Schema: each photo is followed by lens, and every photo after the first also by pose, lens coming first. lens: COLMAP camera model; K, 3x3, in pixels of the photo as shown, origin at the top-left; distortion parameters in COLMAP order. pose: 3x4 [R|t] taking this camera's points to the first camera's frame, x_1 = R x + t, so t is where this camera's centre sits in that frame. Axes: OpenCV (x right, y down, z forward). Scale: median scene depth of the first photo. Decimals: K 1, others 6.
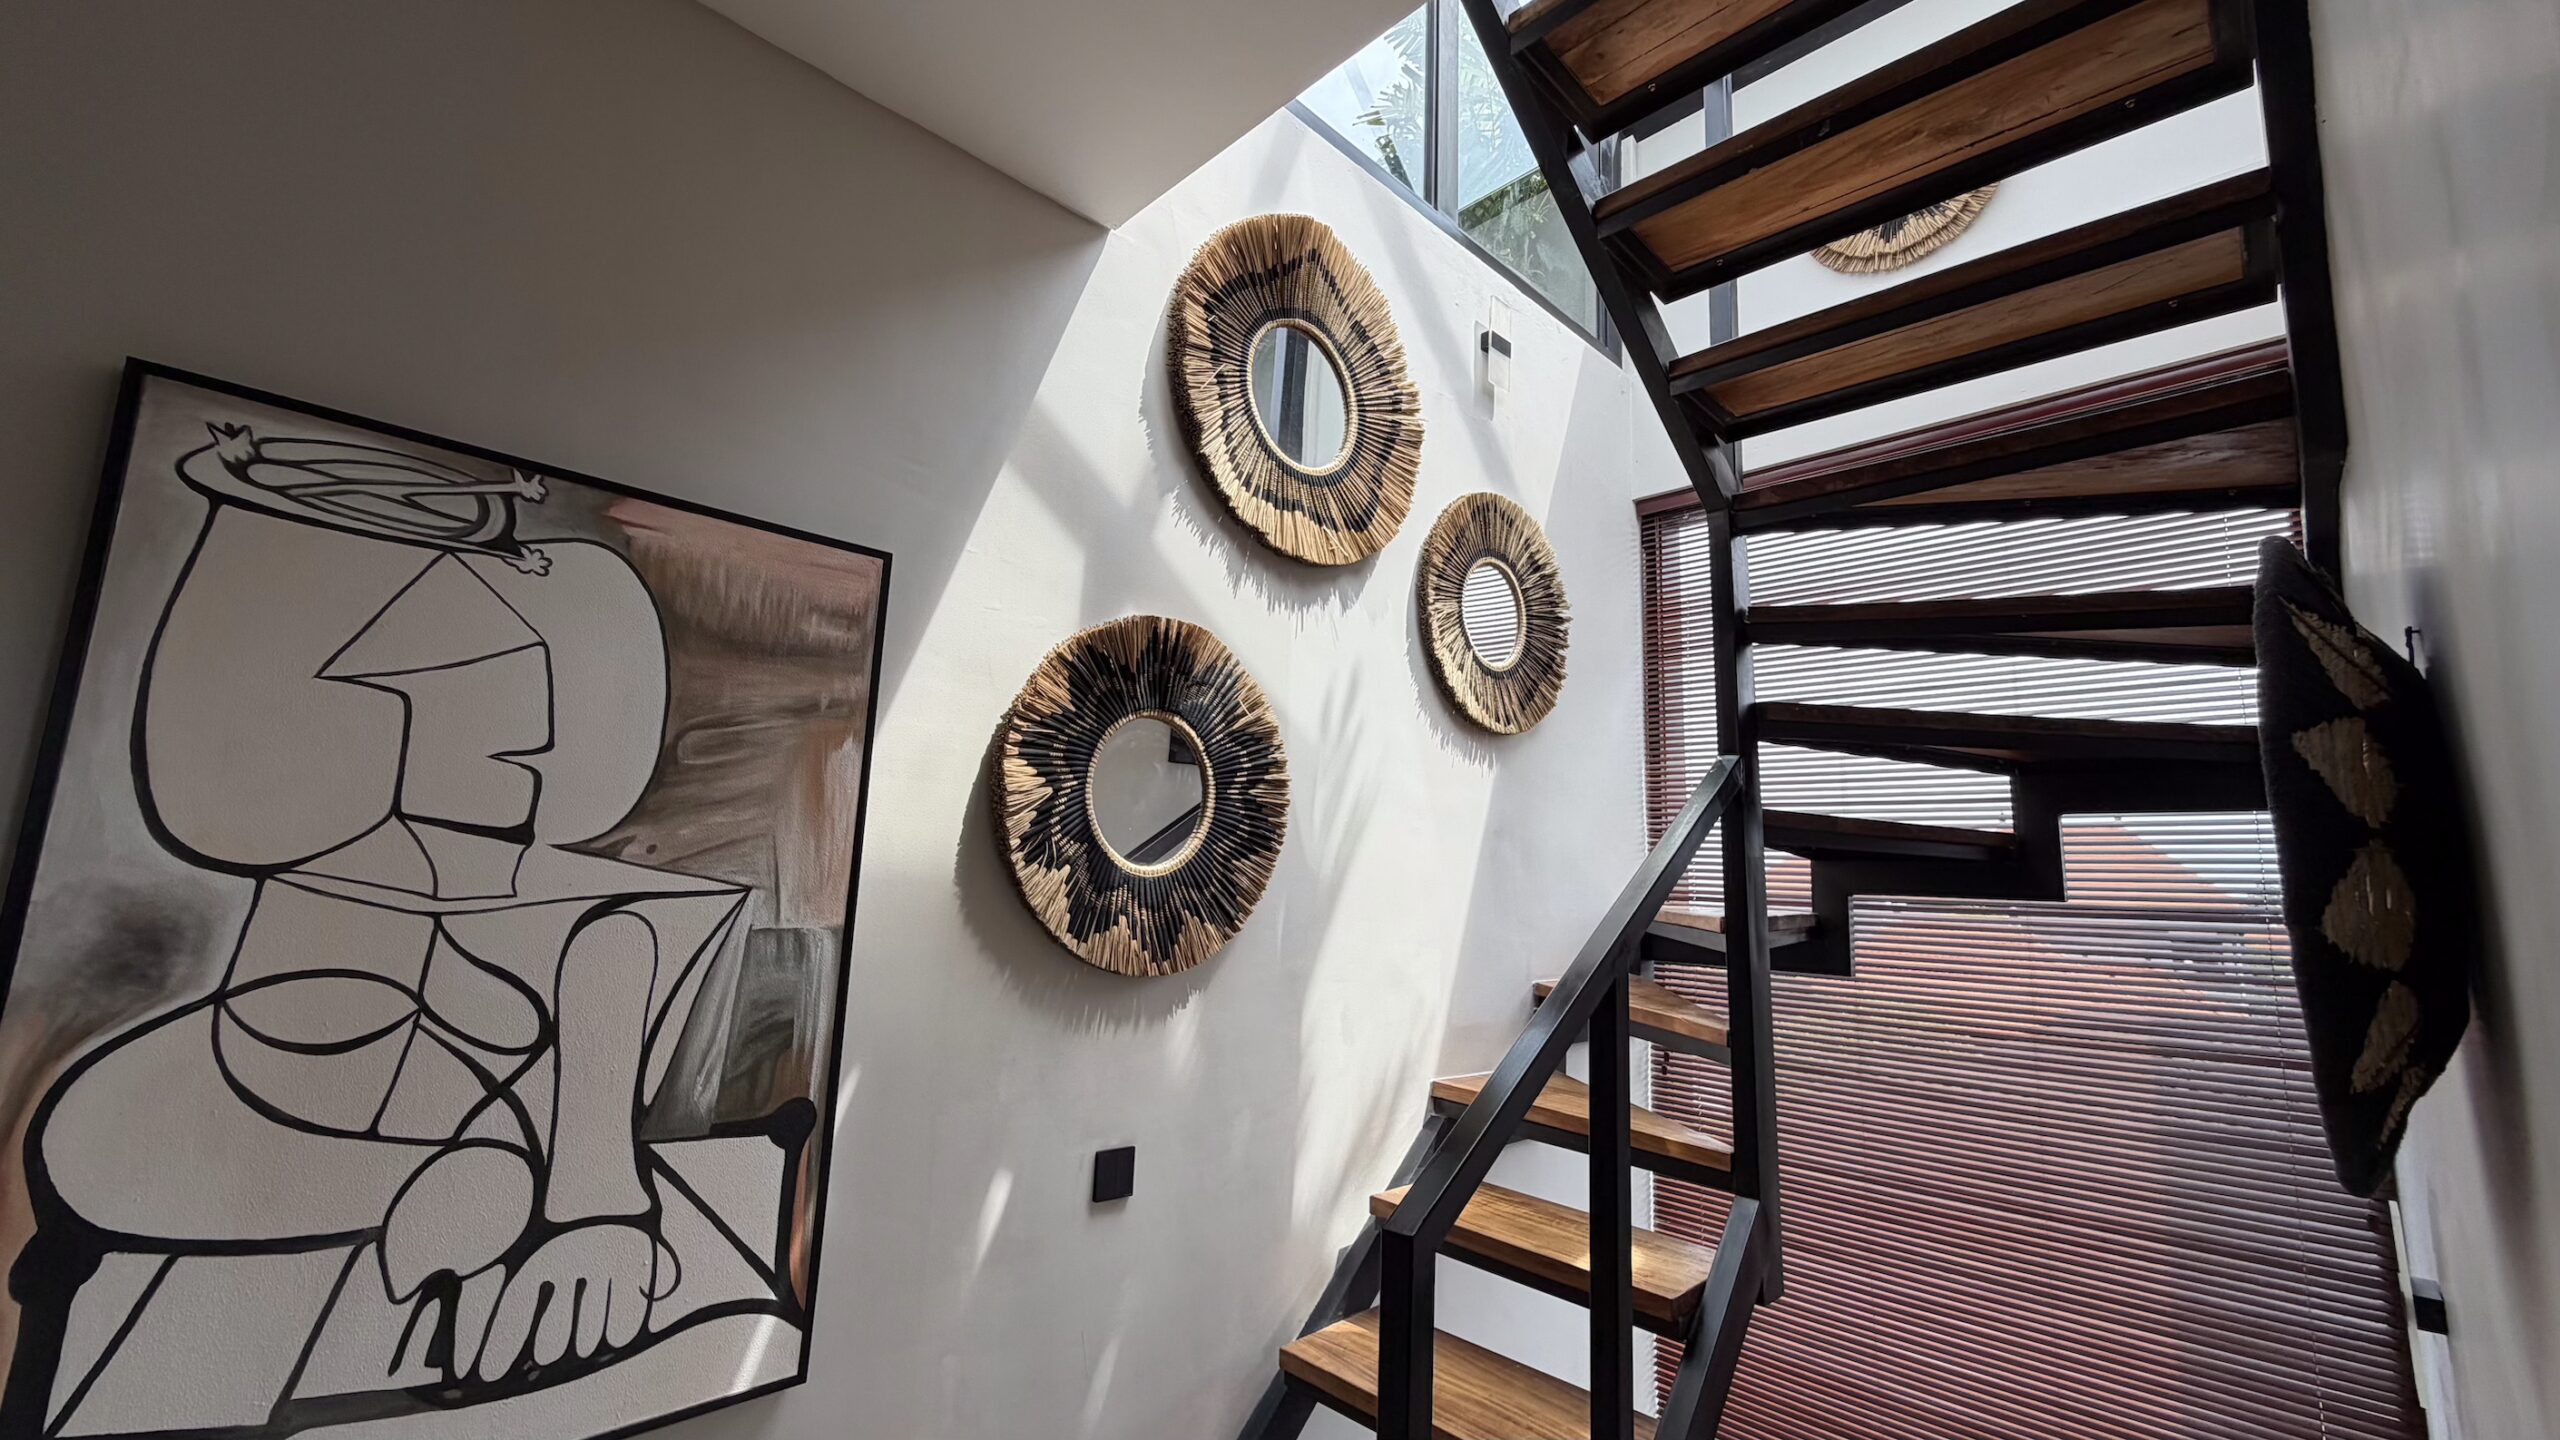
lens RADIAL K [[1018.9, 0, 1280.0], [0, 1018.9, 720.0], [0, 0, 1]] dist [-0.000522, 0.000342]
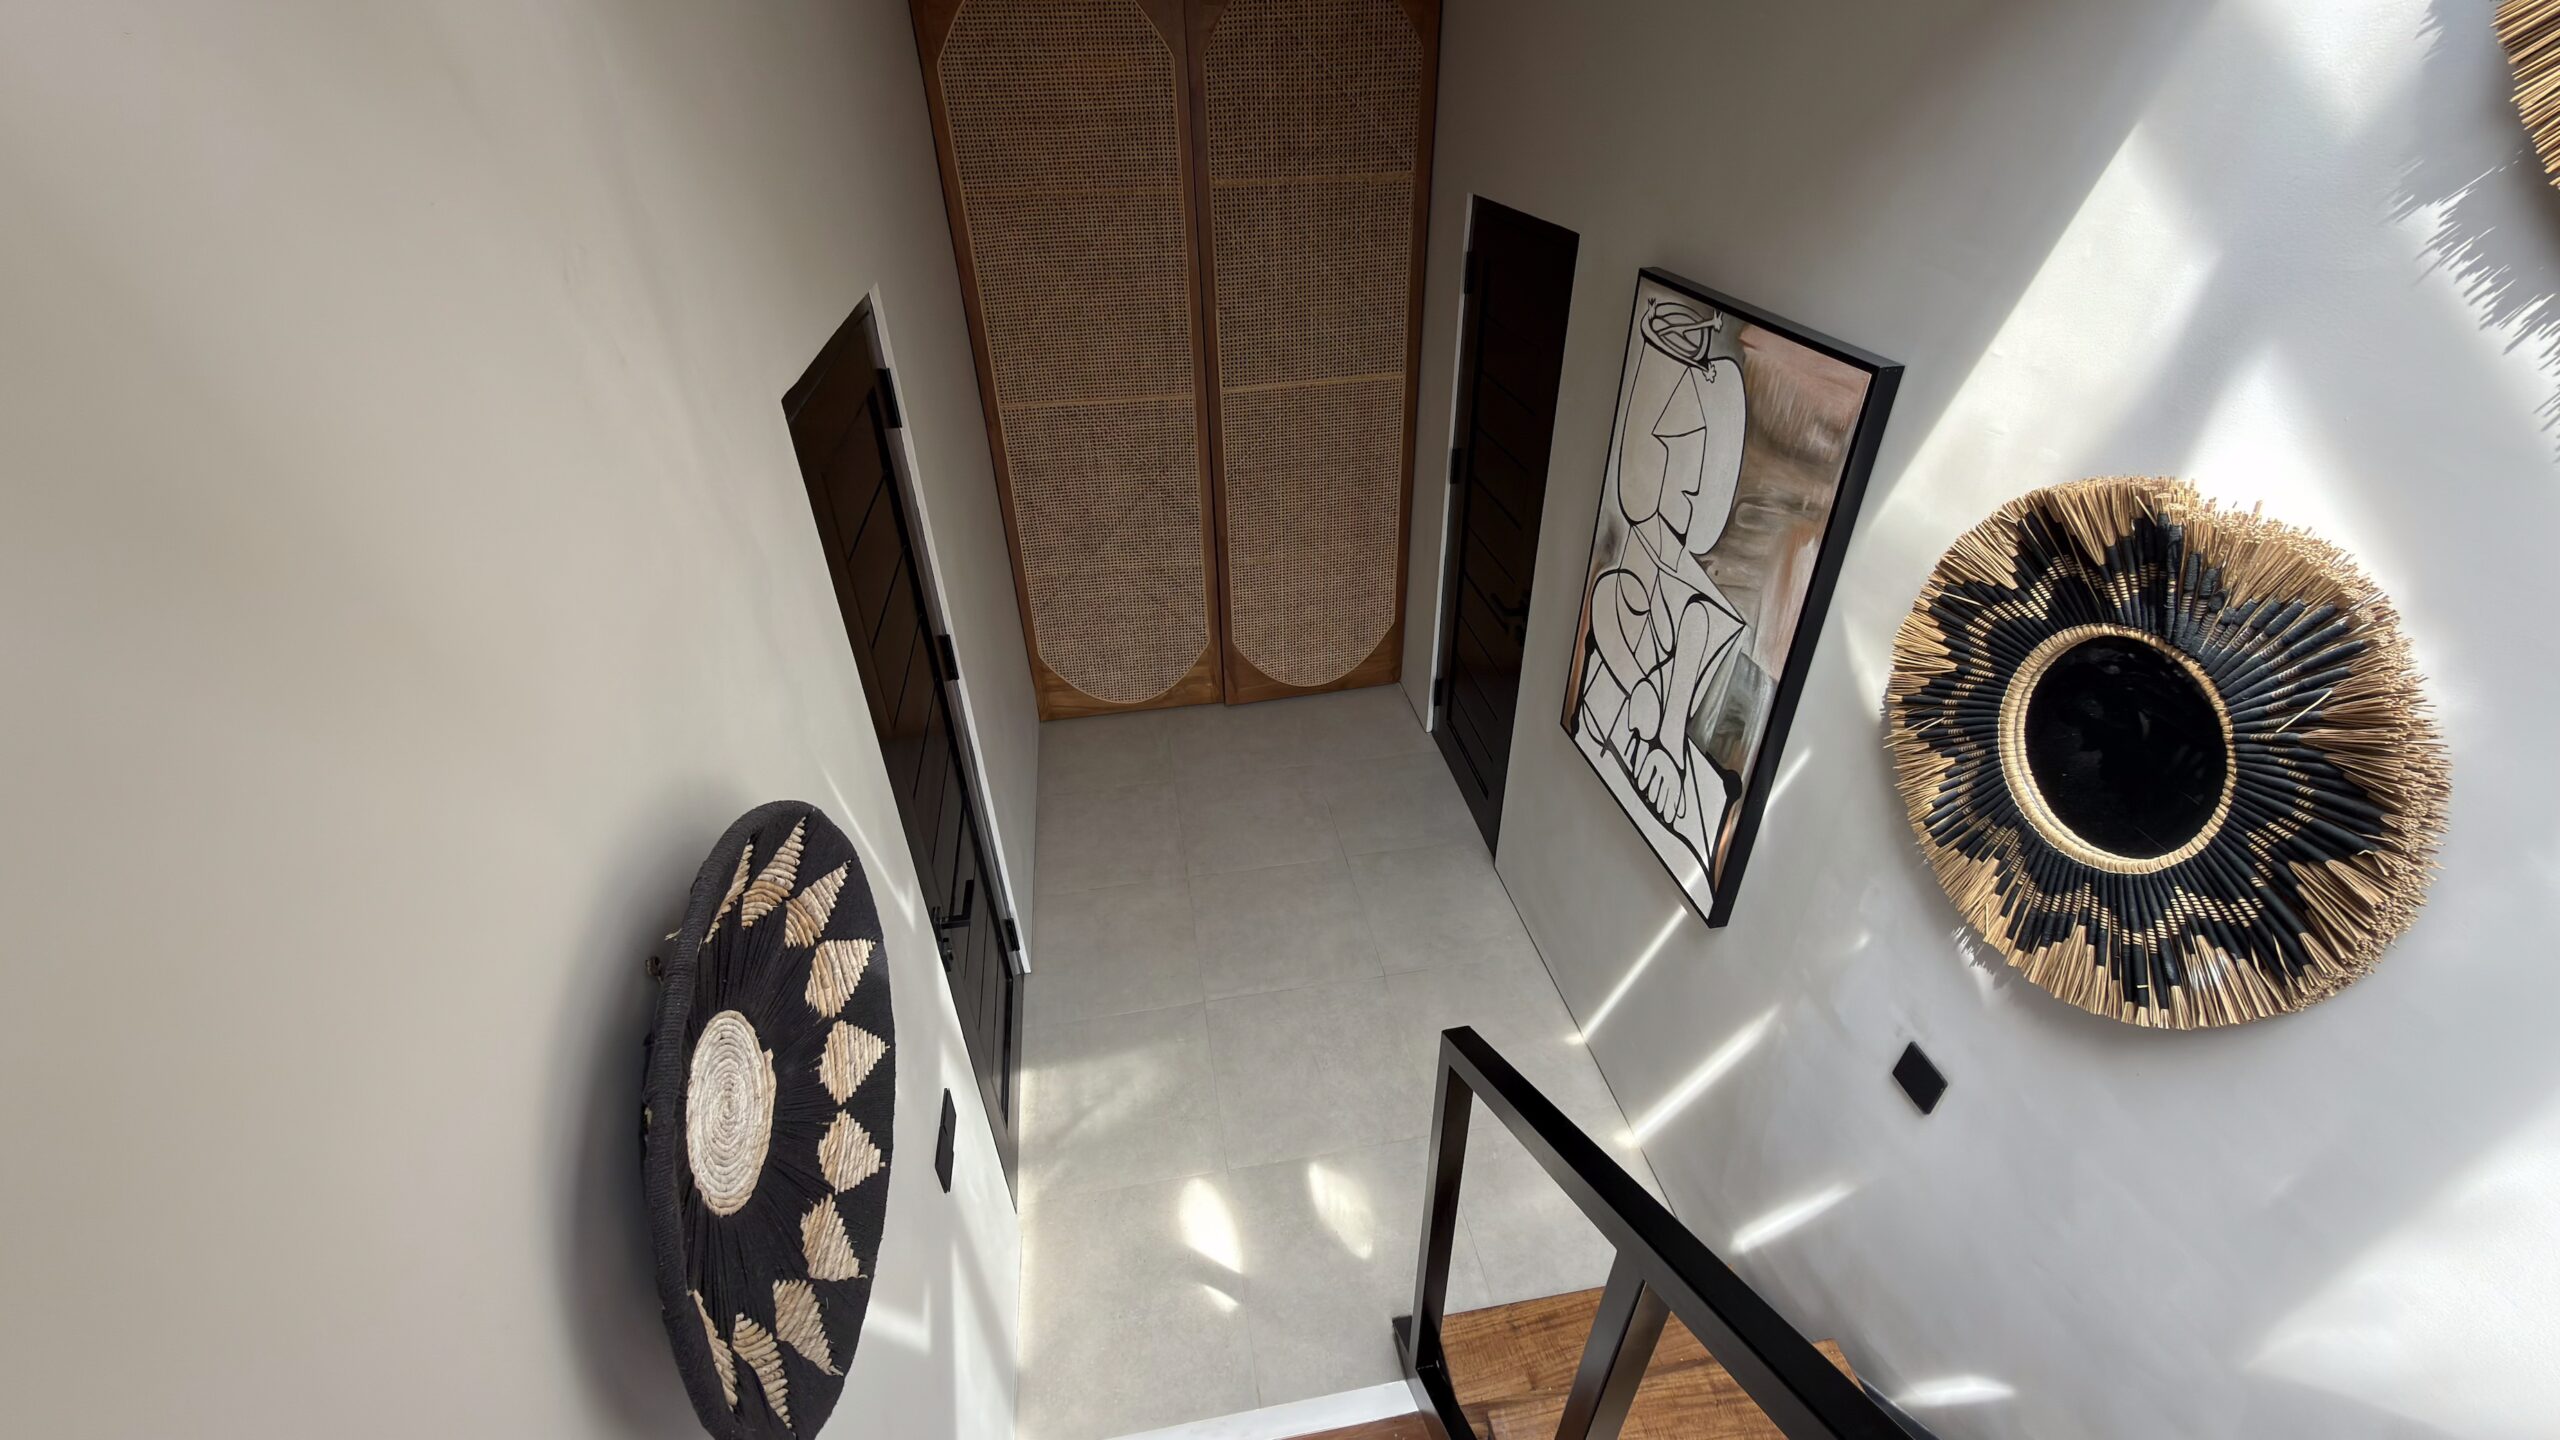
lens RADIAL K [[1018.9, 0, 1280.0], [0, 1018.9, 720.0], [0, 0, 1]] dist [-0.000522, 0.000342]
pose [[-0.576052, 0.434661, -0.692267, 0.873233], [0.127719, 0.884360, 0.448994, -0.428033], [0.807373, 0.170229, -0.564952, 1.309595]]
